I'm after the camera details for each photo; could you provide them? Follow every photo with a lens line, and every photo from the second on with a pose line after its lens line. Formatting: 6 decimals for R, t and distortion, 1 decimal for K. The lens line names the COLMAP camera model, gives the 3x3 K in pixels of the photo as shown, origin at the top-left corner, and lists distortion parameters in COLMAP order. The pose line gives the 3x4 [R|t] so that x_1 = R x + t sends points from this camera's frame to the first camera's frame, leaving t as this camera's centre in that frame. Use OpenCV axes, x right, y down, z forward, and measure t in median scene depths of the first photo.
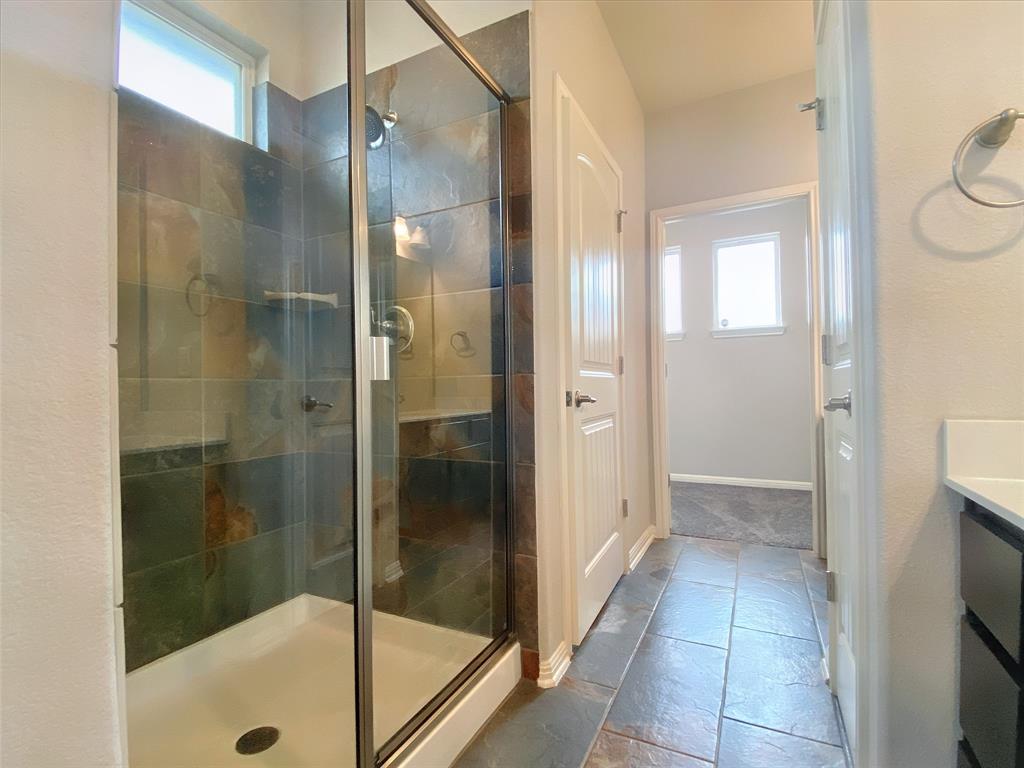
lens RADIAL K [[476.4, 0, 511.3], [0, 476.4, 375.8], [0, 0, 1]] dist [-0.000369, -0.019192]
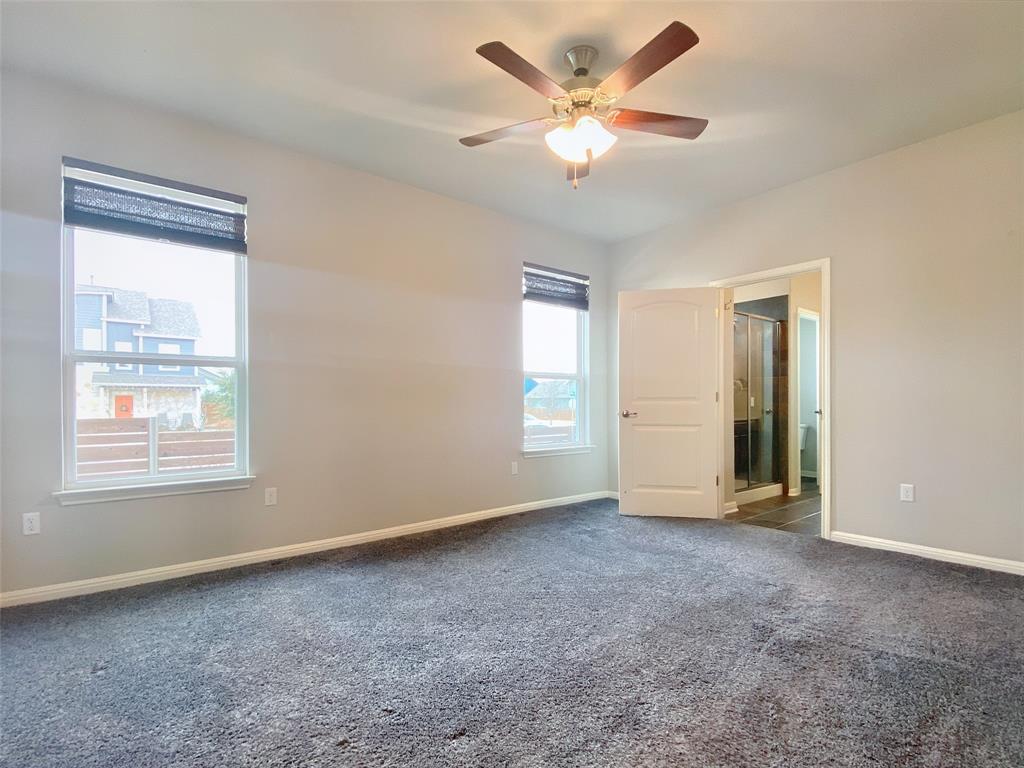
lens RADIAL K [[492.7, 0, 510.6], [0, 492.7, 392.0], [0, 0, 1]] dist [0.032362, -0.016076]
pose [[0.905826, 0.015422, -0.423368, -0.148927], [-0.011096, 0.999858, 0.012681, -0.069289], [0.423504, -0.006789, 0.905869, -1.839763]]
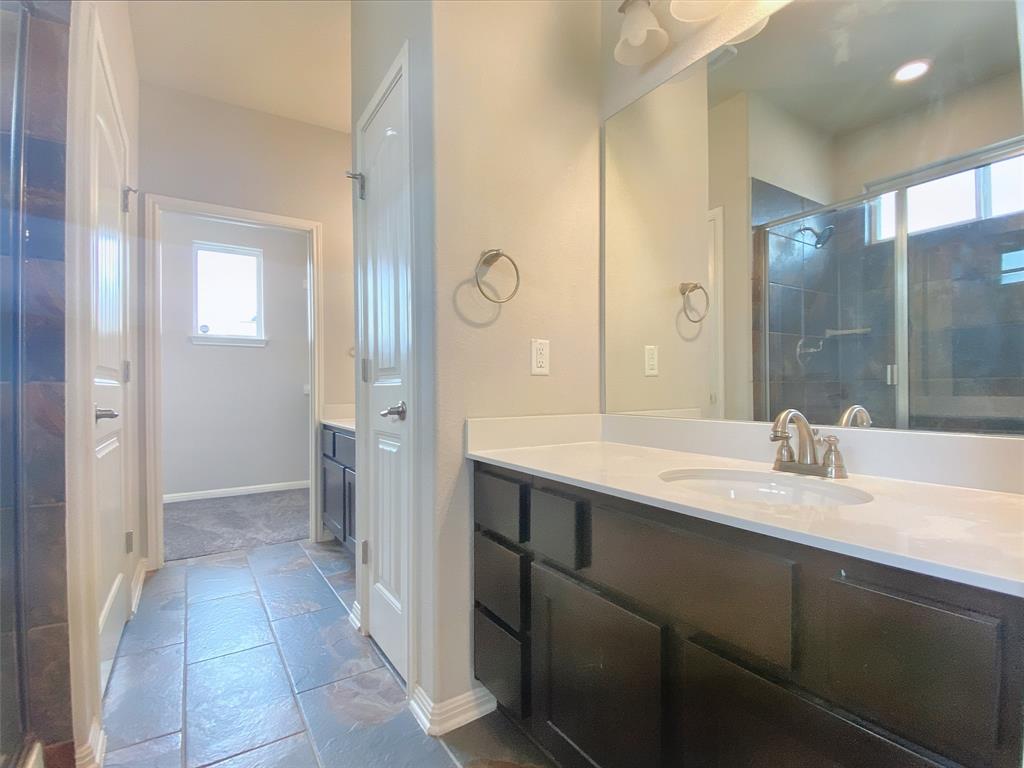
lens RADIAL K [[476.4, 0, 511.3], [0, 476.4, 375.8], [0, 0, 1]] dist [-0.000369, -0.019192]
pose [[0.475019, 0.035891, 0.879243, -0.168529], [-0.021670, 0.999342, -0.029085, -0.005347], [-0.879709, -0.005238, 0.475484, 0.011939]]
